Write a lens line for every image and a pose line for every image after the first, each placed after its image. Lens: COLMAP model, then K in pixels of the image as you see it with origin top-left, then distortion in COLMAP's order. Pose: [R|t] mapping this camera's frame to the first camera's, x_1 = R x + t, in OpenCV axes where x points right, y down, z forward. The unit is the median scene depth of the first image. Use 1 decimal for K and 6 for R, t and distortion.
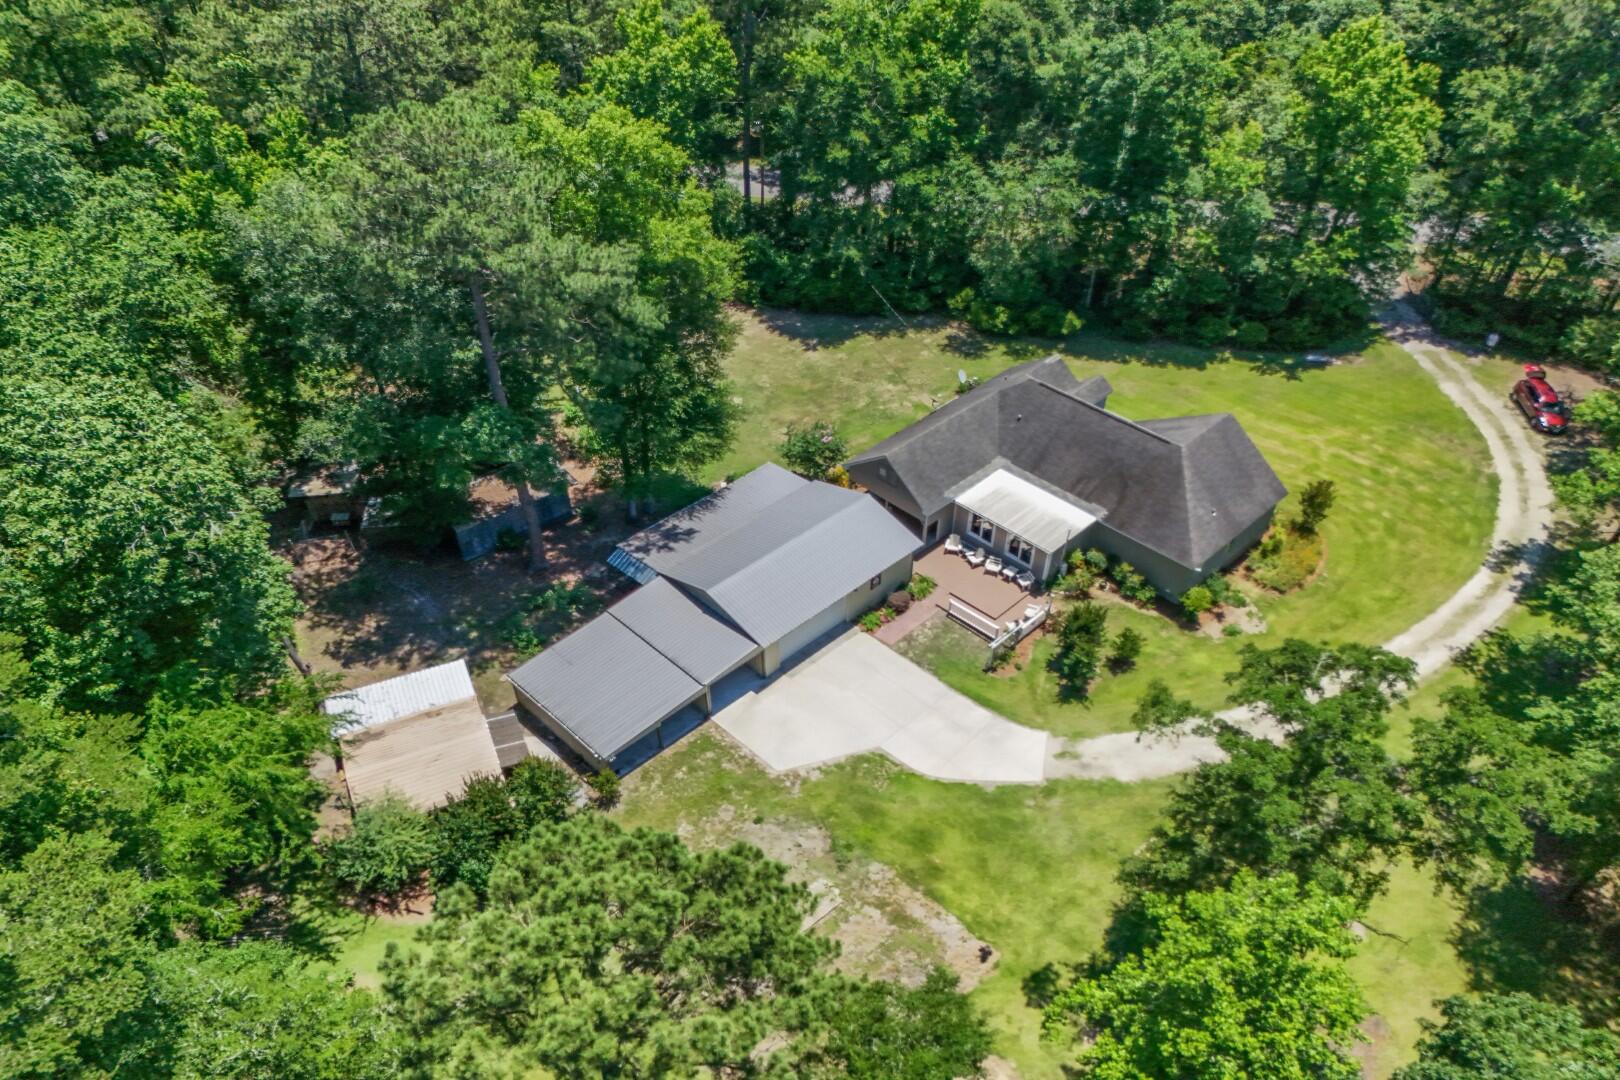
lens RADIAL K [[1259.9, 0, 807.1], [0, 1259.9, 539.8], [0, 0, 1]] dist [0.052447, -0.010258]
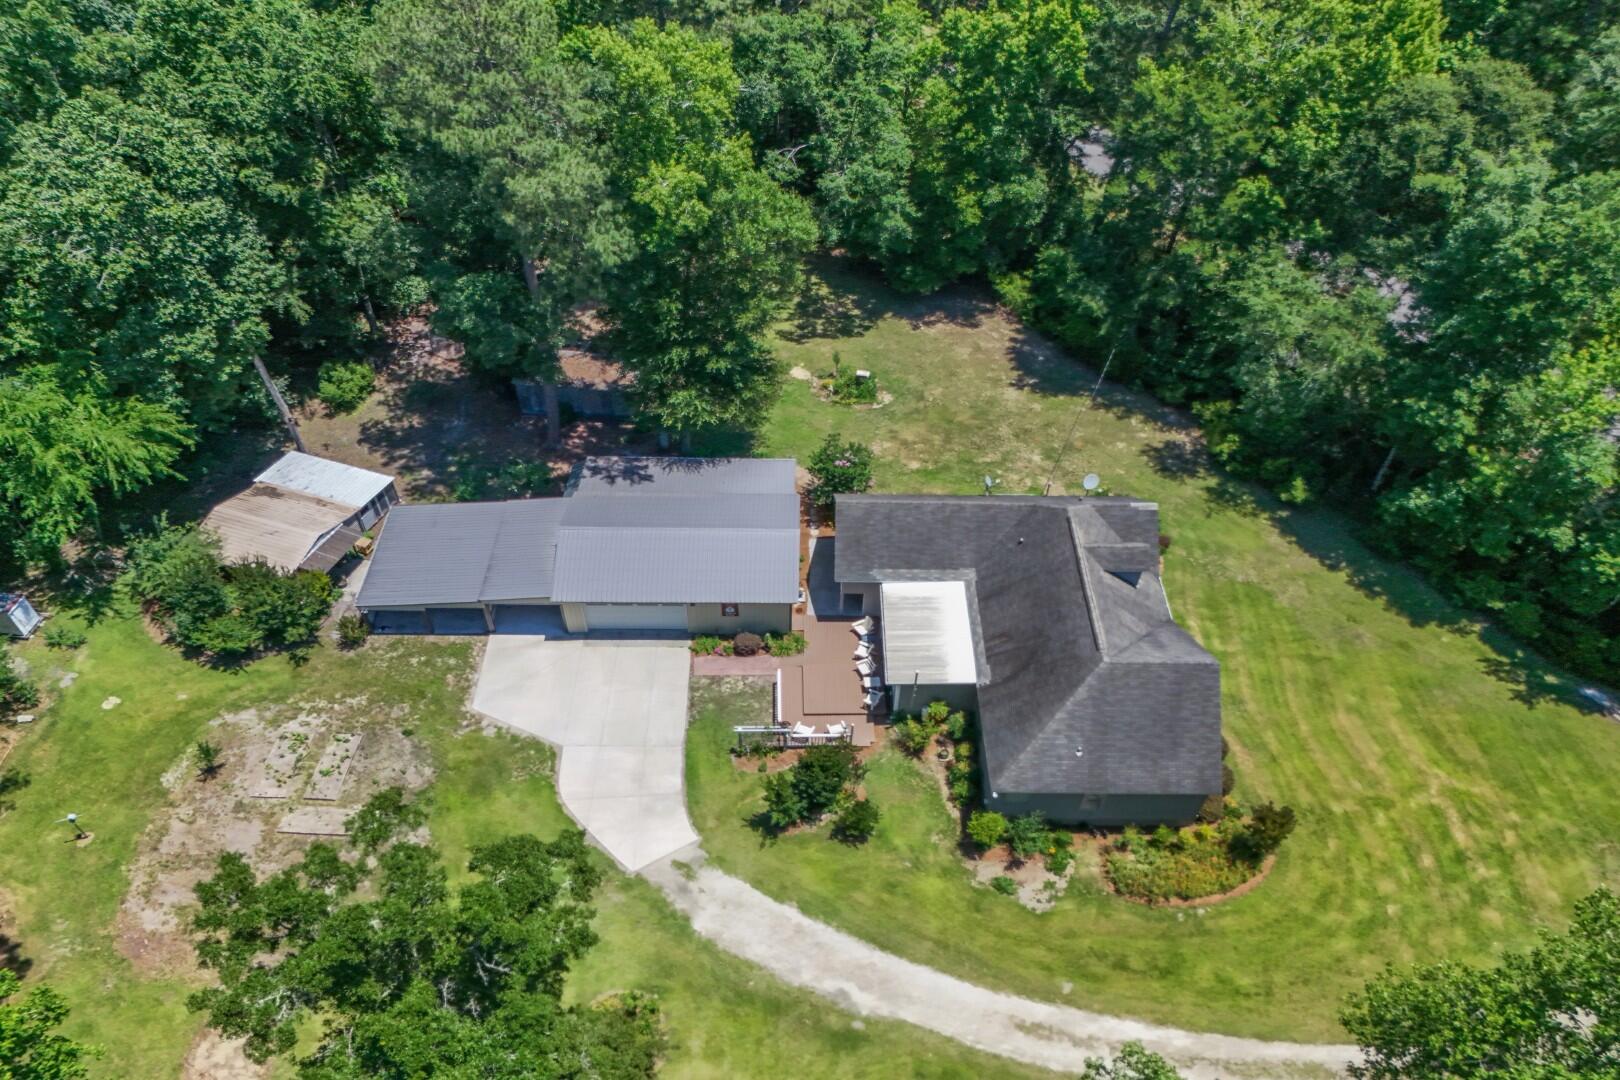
lens RADIAL K [[1259.9, 0, 820.4], [0, 1259.9, 544.2], [0, 0, 1]] dist [0.052447, -0.010258]
pose [[0.728464, 0.472528, -0.496041, 0.521328], [-0.446072, 0.876698, 0.180060, -0.199302], [0.519961, 0.090103, 0.849424, 0.233935]]
